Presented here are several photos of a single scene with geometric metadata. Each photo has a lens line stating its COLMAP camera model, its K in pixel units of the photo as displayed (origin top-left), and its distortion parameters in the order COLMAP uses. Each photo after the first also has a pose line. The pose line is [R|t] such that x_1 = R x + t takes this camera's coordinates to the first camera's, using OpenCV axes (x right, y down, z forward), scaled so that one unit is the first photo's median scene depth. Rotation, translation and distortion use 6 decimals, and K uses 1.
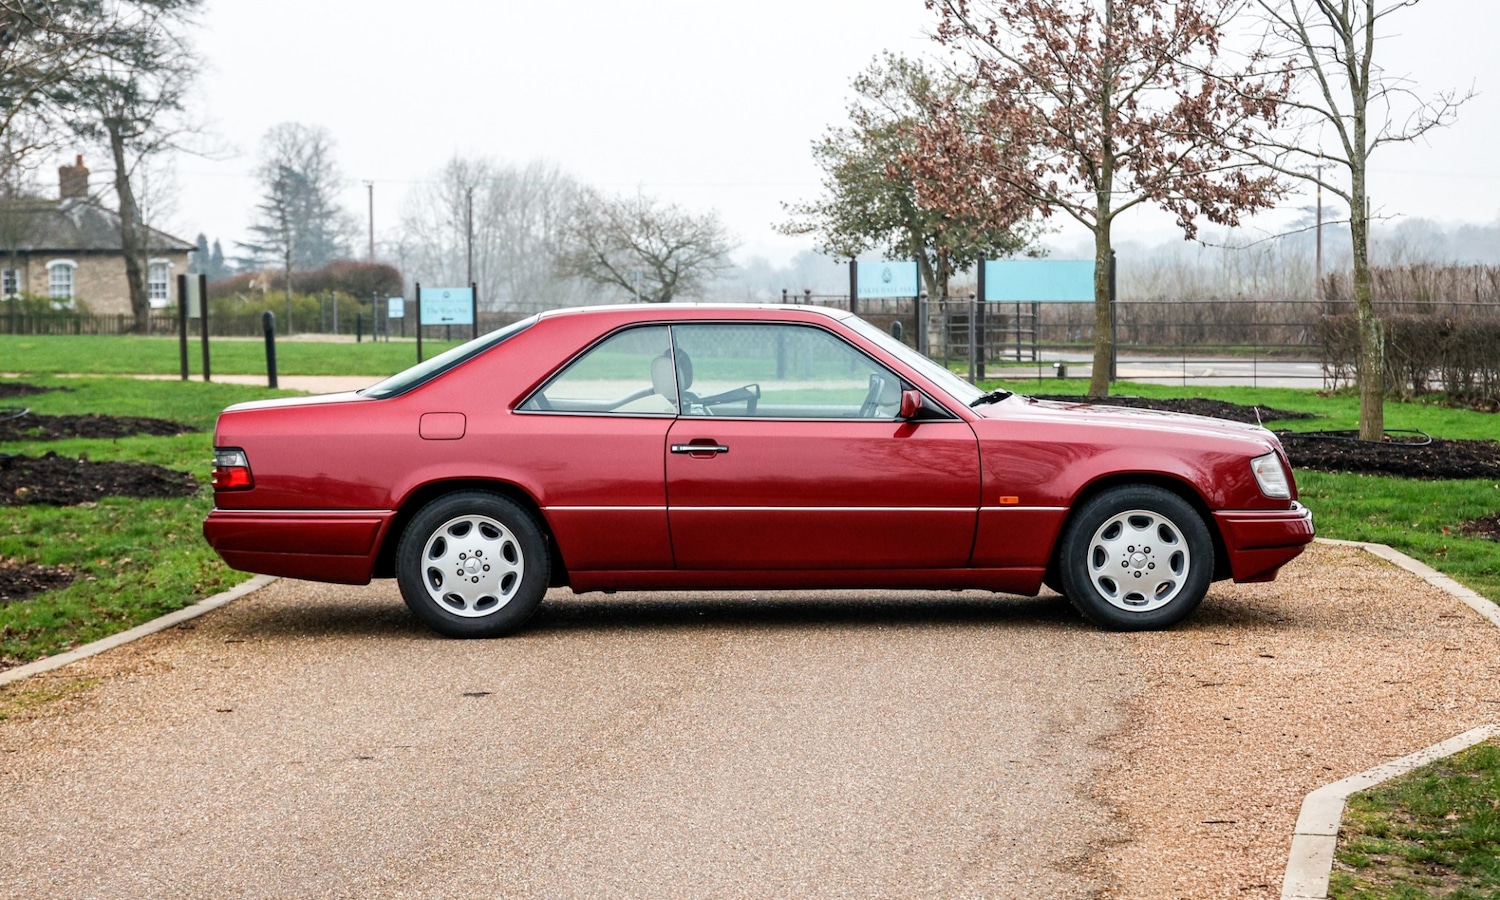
lens RADIAL K [[4474.2, 0, 750.0], [0, 4474.2, 450.0], [0, 0, 1]] dist [0.533703, 2.314318]
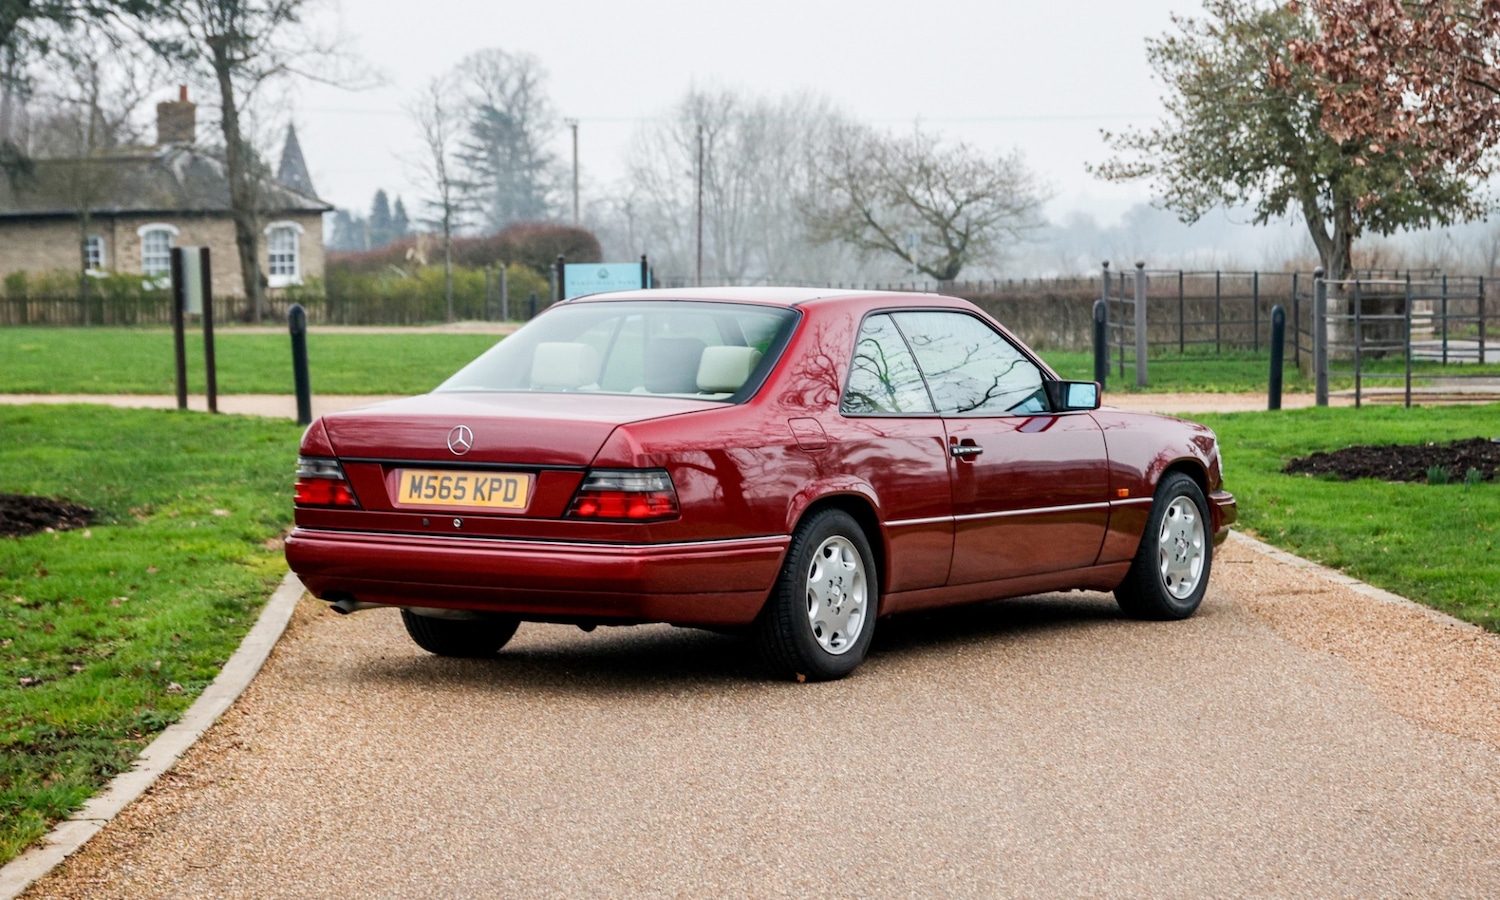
lens RADIAL K [[4474.2, 0, 750.0], [0, 4474.2, 450.0], [0, 0, 1]] dist [0.533703, 2.314318]
pose [[0.997158, -0.002387, -0.075299, 0.004115], [0.003113, 0.999950, 0.009532, -0.010942], [0.075272, -0.009739, 0.997115, 0.249509]]
